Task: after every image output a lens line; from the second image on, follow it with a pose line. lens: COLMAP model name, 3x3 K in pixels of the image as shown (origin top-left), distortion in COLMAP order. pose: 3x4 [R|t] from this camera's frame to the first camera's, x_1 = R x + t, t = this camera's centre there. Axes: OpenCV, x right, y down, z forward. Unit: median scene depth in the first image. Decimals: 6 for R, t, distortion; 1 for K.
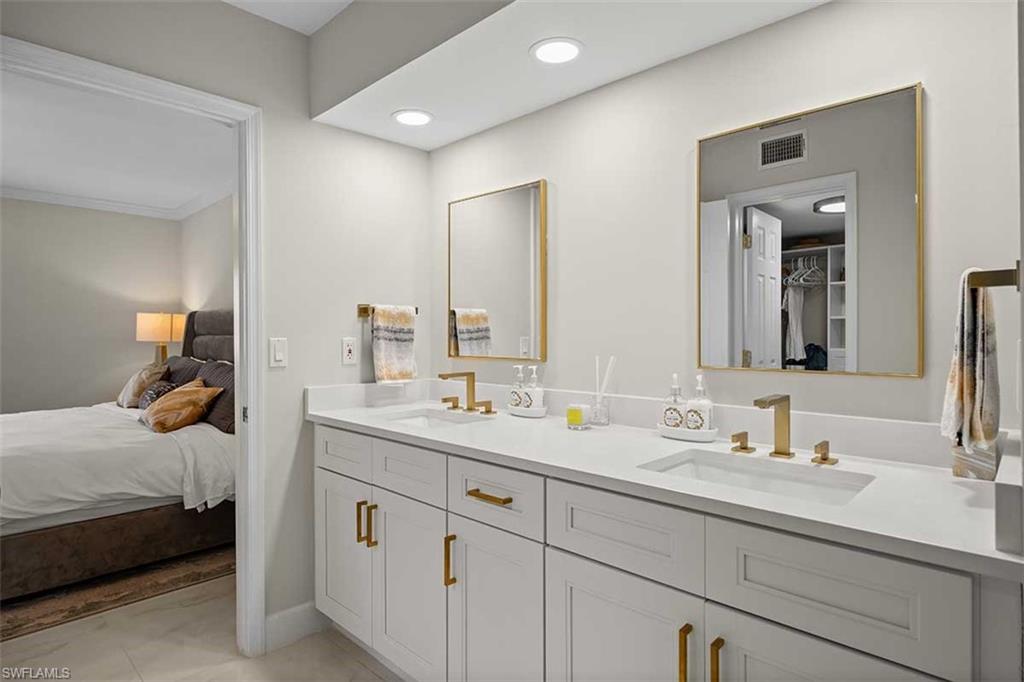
lens RADIAL K [[425.3, 0, 507.6], [0, 425.3, 336.5], [0, 0, 1]] dist [-0.004806, -0.000221]
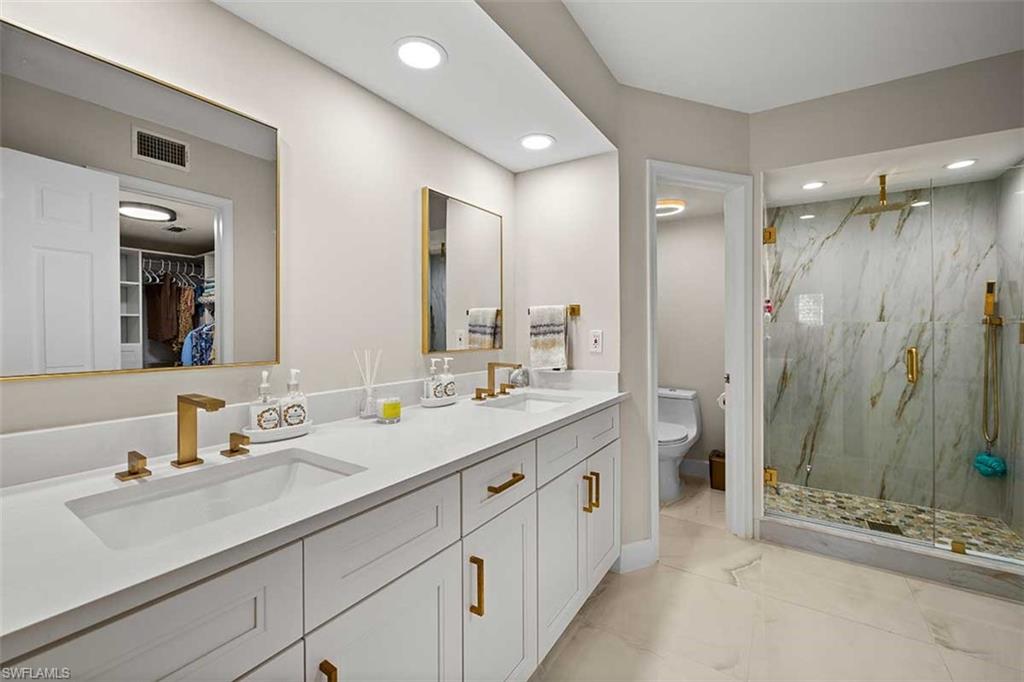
lens RADIAL K [[416.2, 0, 510.7], [0, 416.2, 328.1], [0, 0, 1]] dist [-0.001112, -0.000081]
pose [[-0.054023, 0.006930, 0.998516, -0.643390], [0.008441, 0.999943, -0.006483, 0.005198], [-0.998504, 0.008078, -0.054079, 0.634693]]
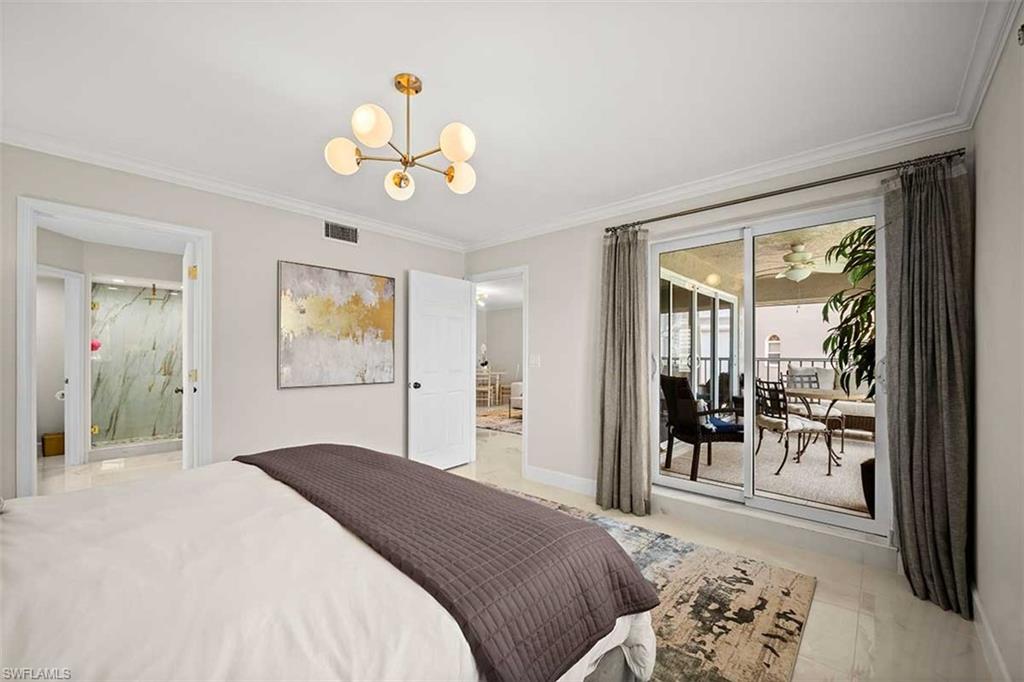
lens RADIAL K [[412.6, 0, 512.6], [0, 412.6, 352.3], [0, 0, 1]] dist [-0.000926, -0.000069]
pose [[-0.994954, 0.003492, 0.100274, -1.212880], [0.003956, 0.999982, 0.004432, 0.001982], [-0.100257, 0.004806, -0.994950, 1.141945]]
